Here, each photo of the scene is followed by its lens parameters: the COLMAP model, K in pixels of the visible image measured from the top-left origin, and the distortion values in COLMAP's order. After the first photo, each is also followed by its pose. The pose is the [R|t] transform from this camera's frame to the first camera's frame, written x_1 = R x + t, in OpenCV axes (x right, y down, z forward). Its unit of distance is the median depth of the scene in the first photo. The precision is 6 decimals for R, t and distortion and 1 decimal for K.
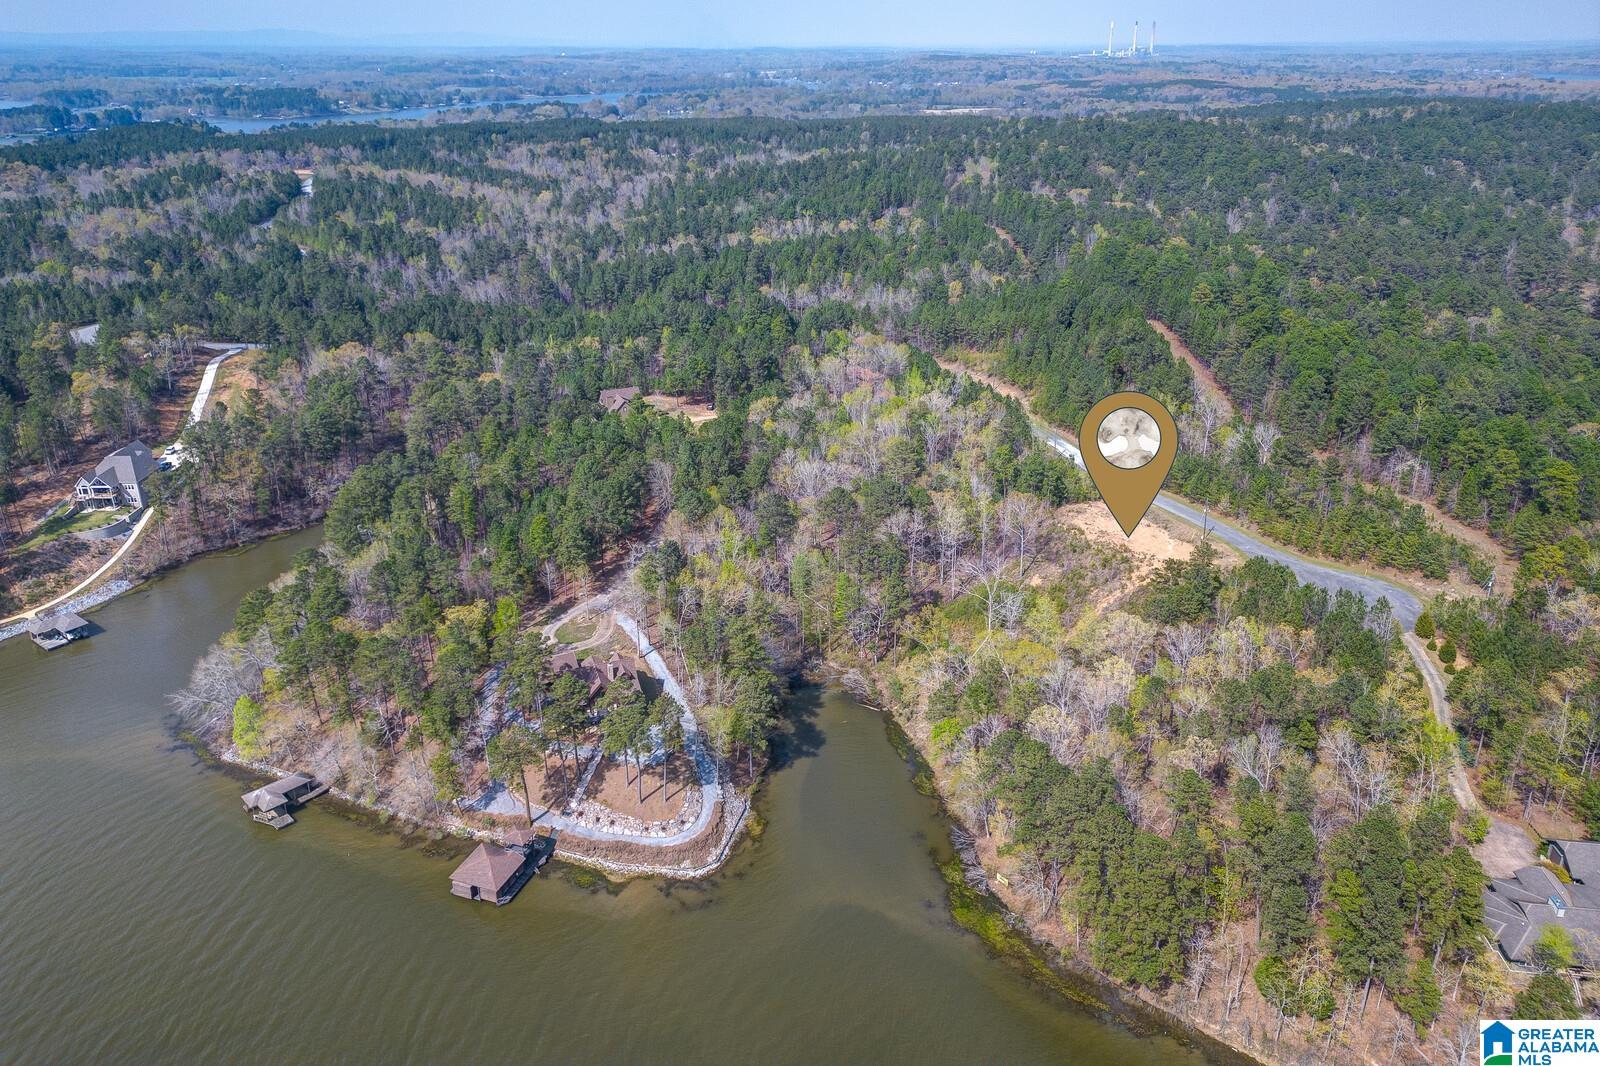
lens RADIAL K [[1137.6, 0, 792.2], [0, 1137.6, 478.1], [0, 0, 1]] dist [0.071959, -0.060070]
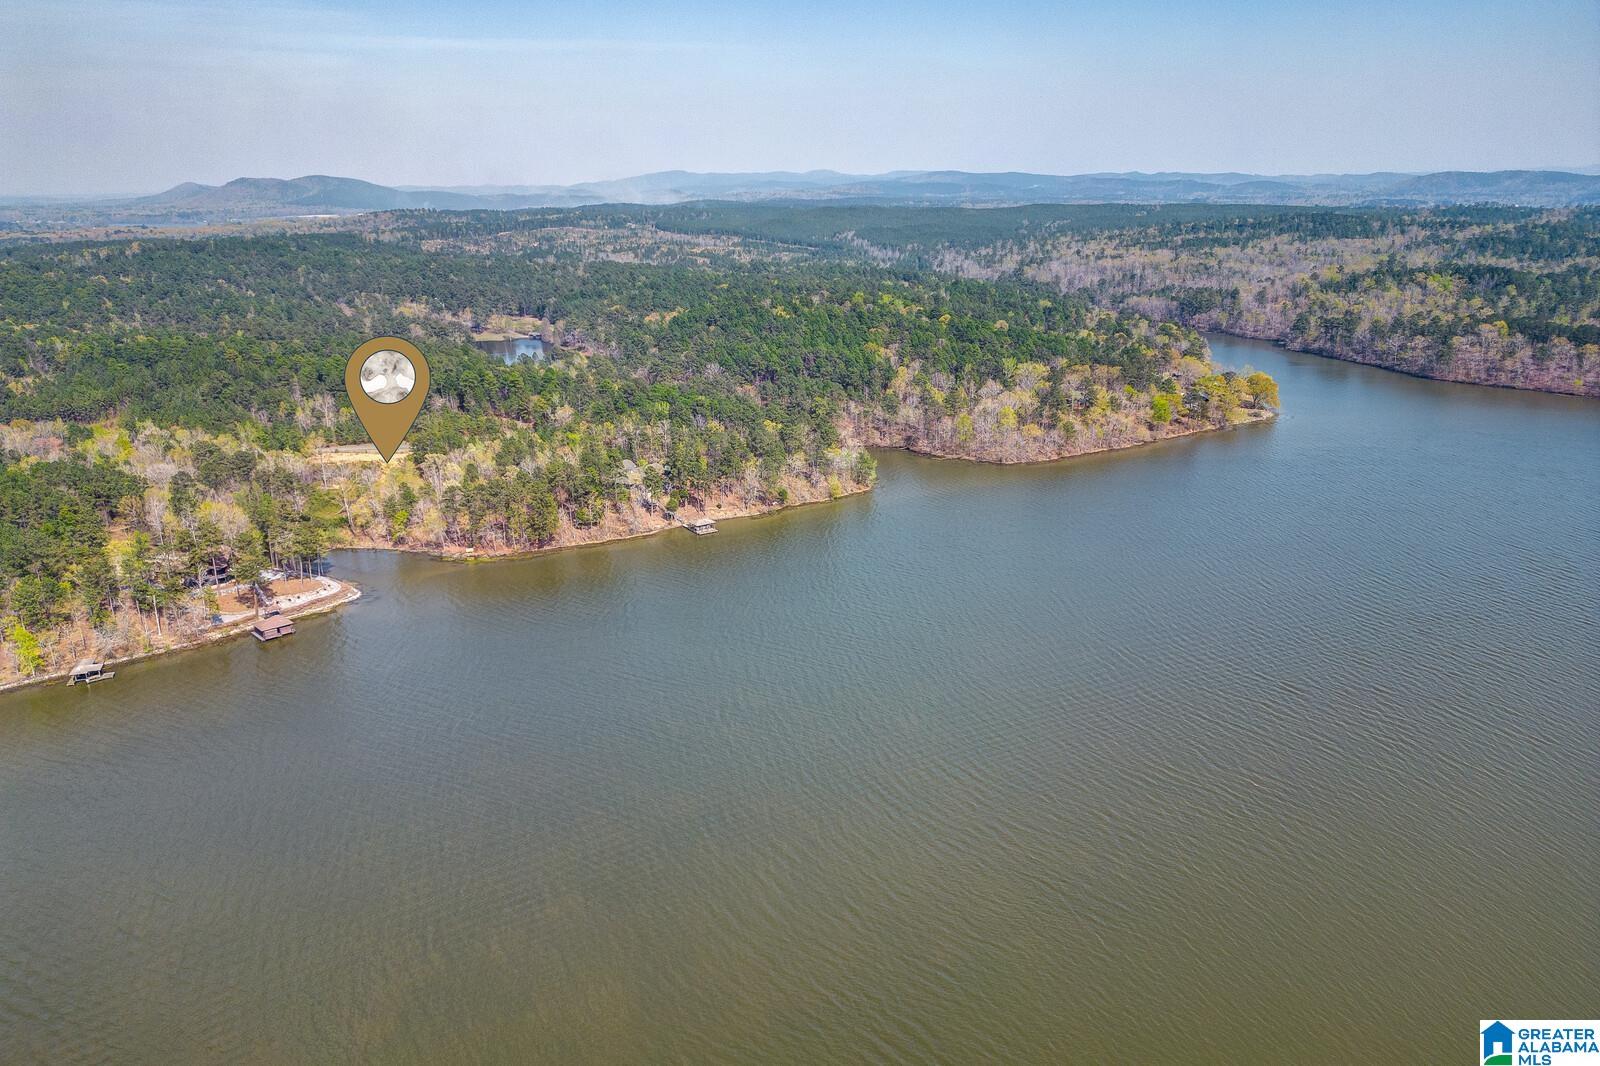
lens RADIAL K [[1107.4, 0, 800.0], [0, 1107.4, 533.0], [0, 0, 1]] dist [0.098066, -0.096626]
pose [[0.442532, -0.271881, 0.854544, -0.362291], [0.330896, 0.935193, 0.126183, 0.065478], [-0.833471, 0.226925, 0.503817, -0.168983]]
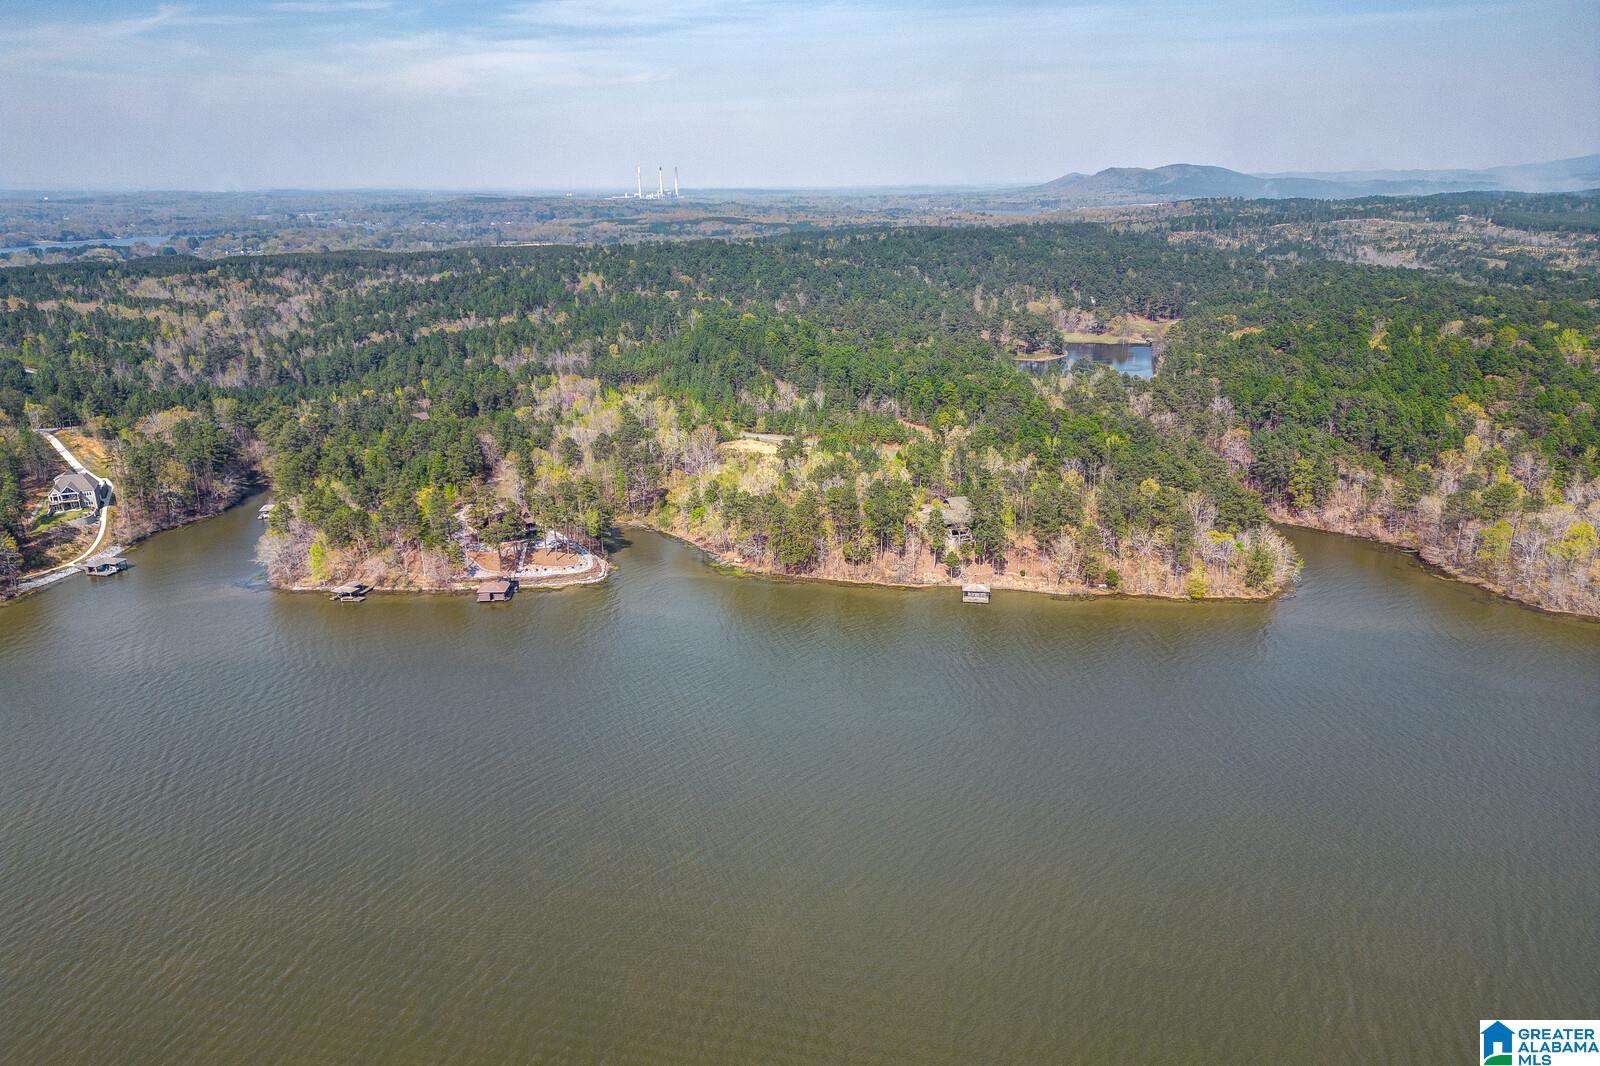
lens RADIAL K [[1107.4, 0, 800.0], [0, 1107.4, 533.0], [0, 0, 1]] dist [0.098066, -0.096626]
pose [[0.925045, -0.121347, 0.359954, -0.118619], [0.143124, 0.989108, -0.034369, 0.099969], [-0.351862, 0.083311, 0.932337, -0.262787]]
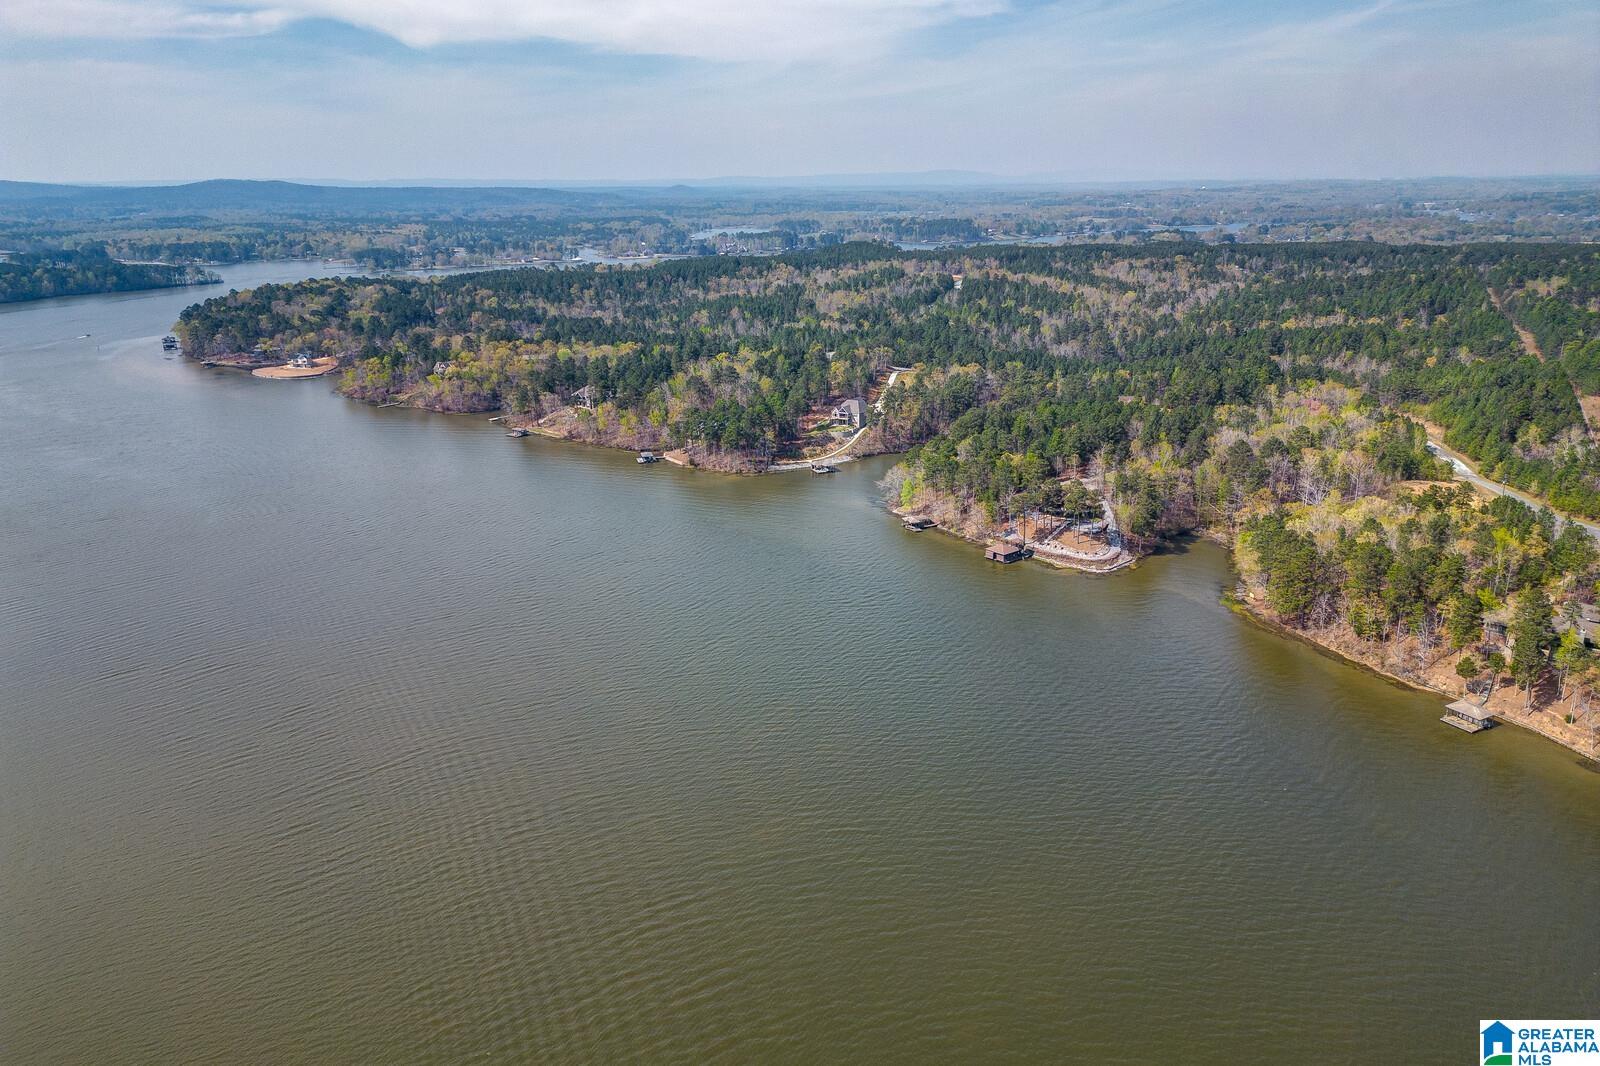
lens RADIAL K [[1107.4, 0, 800.0], [0, 1107.4, 533.0], [0, 0, 1]] dist [0.098066, -0.096626]
pose [[0.868899, 0.145136, -0.473233, 0.104626], [-0.170887, 0.985222, -0.011606, 0.102818], [0.464555, 0.090954, 0.880861, -0.276128]]
